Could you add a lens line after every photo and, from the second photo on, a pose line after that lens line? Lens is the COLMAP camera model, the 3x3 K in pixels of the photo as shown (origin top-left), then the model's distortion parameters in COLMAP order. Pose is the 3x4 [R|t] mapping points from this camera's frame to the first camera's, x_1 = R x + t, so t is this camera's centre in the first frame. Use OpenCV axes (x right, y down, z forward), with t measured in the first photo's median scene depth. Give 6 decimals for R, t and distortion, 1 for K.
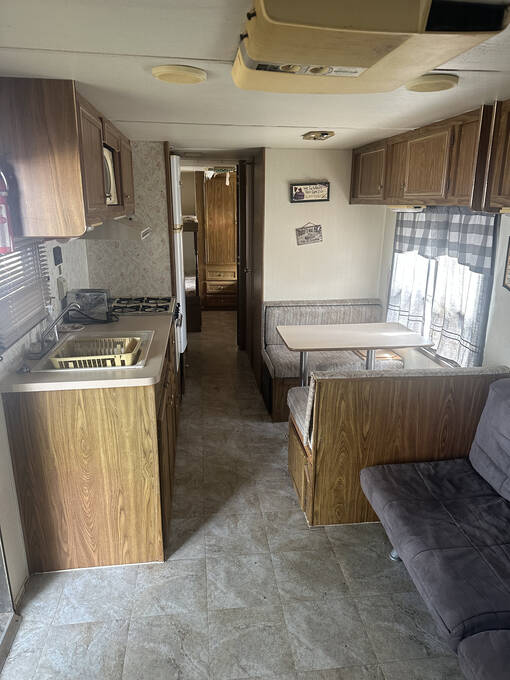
lens RADIAL K [[473.3, 0, 260.8], [0, 473.3, 352.7], [0, 0, 1]] dist [0.077122, -0.002582]
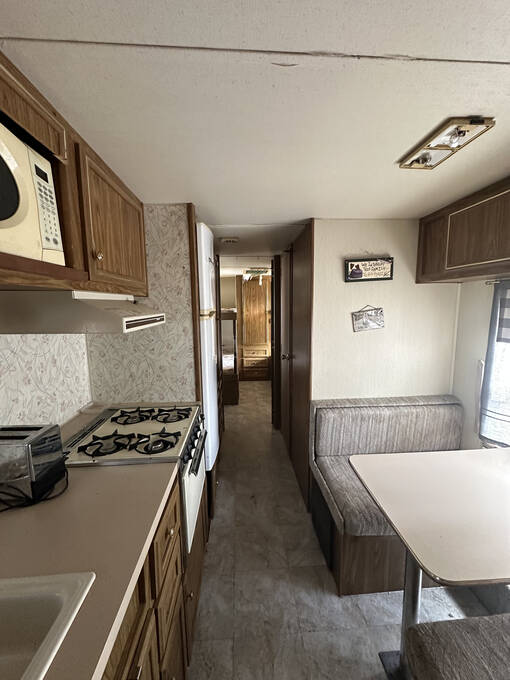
lens RADIAL K [[269.8, 0, 255.1], [0, 269.8, 342.0], [0, 0, 1]] dist [-0.002847, 0.000507]
pose [[0.997296, -0.011785, -0.072537, -0.058592], [-0.000618, 0.985678, -0.168639, -0.134019], [0.073485, 0.168228, 0.983005, 0.546959]]
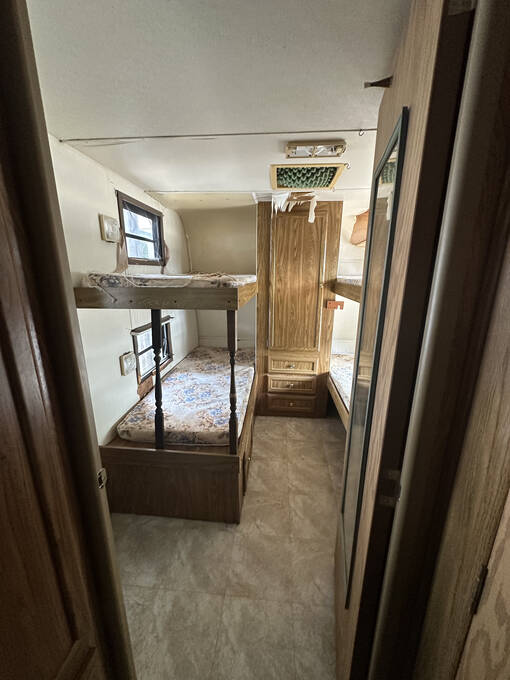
lens RADIAL K [[269.8, 0, 253.2], [0, 269.8, 337.7], [0, 0, 1]] dist [-0.002847, 0.000507]
pose [[0.973873, 0.046961, -0.222184, -0.103787], [-0.062071, 0.996174, -0.061516, -0.330453], [0.218445, 0.073700, 0.973062, 1.194931]]
